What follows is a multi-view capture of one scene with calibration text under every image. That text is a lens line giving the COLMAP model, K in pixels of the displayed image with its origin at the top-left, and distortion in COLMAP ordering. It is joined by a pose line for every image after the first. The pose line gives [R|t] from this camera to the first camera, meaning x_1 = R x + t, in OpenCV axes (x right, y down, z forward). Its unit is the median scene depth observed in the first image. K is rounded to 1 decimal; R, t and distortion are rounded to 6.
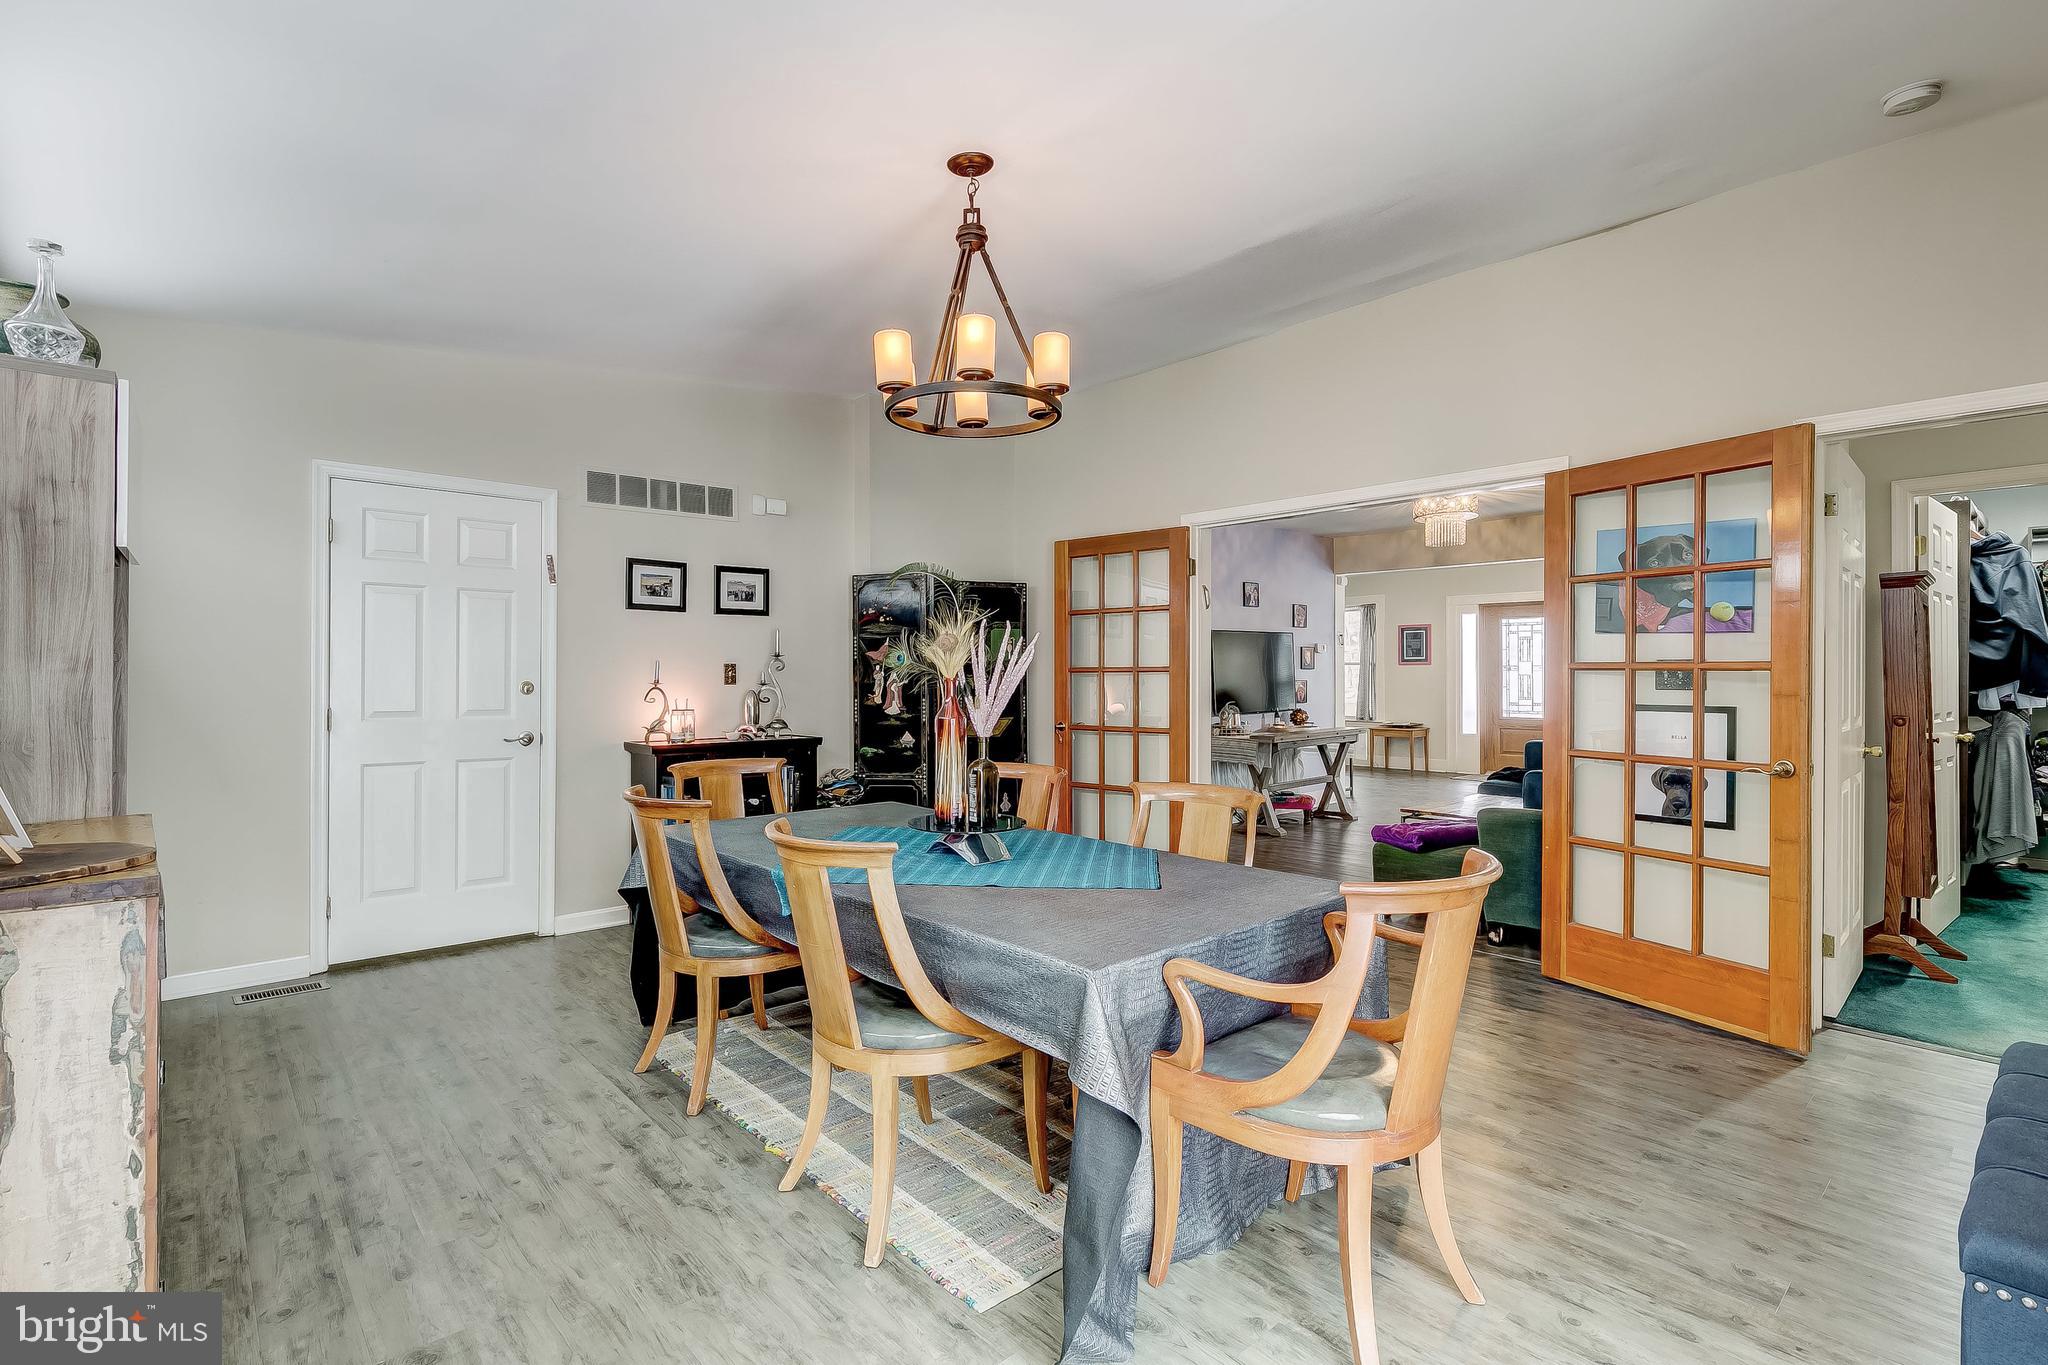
lens RADIAL K [[942.4, 0, 1038.2], [0, 942.4, 675.8], [0, 0, 1]] dist [-0.001695, -0.000281]
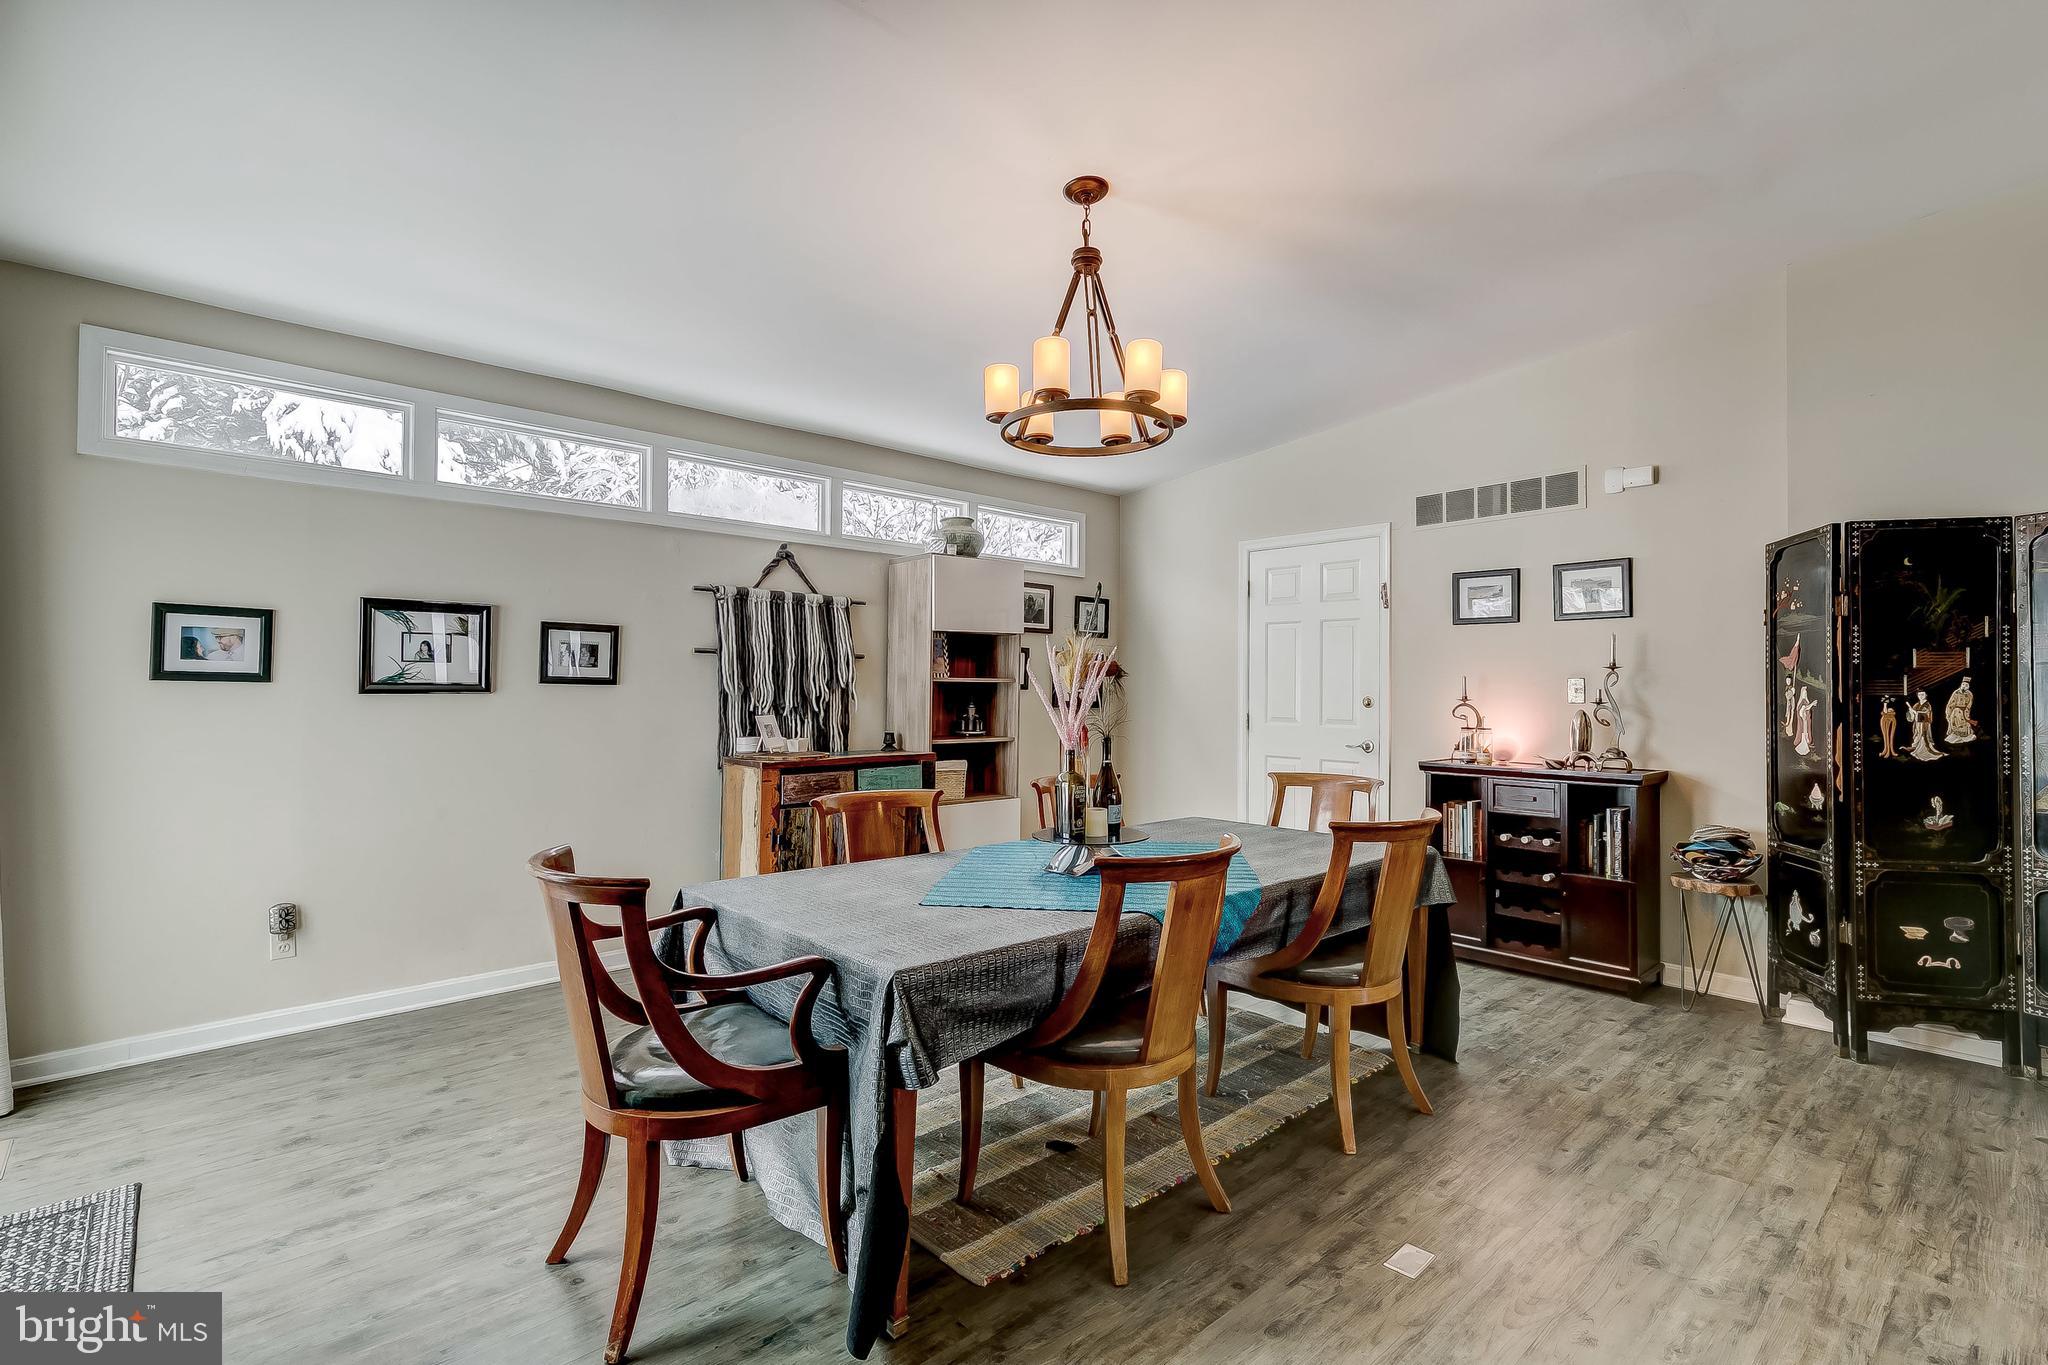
lens RADIAL K [[942.4, 0, 1039.1], [0, 942.4, 682.5], [0, 0, 1]] dist [-0.001695, -0.000281]
pose [[0.014769, -0.003532, -0.999885, 0.533728], [-0.000367, 0.999994, -0.003538, -0.006028], [0.999891, 0.000419, 0.014767, 0.528238]]
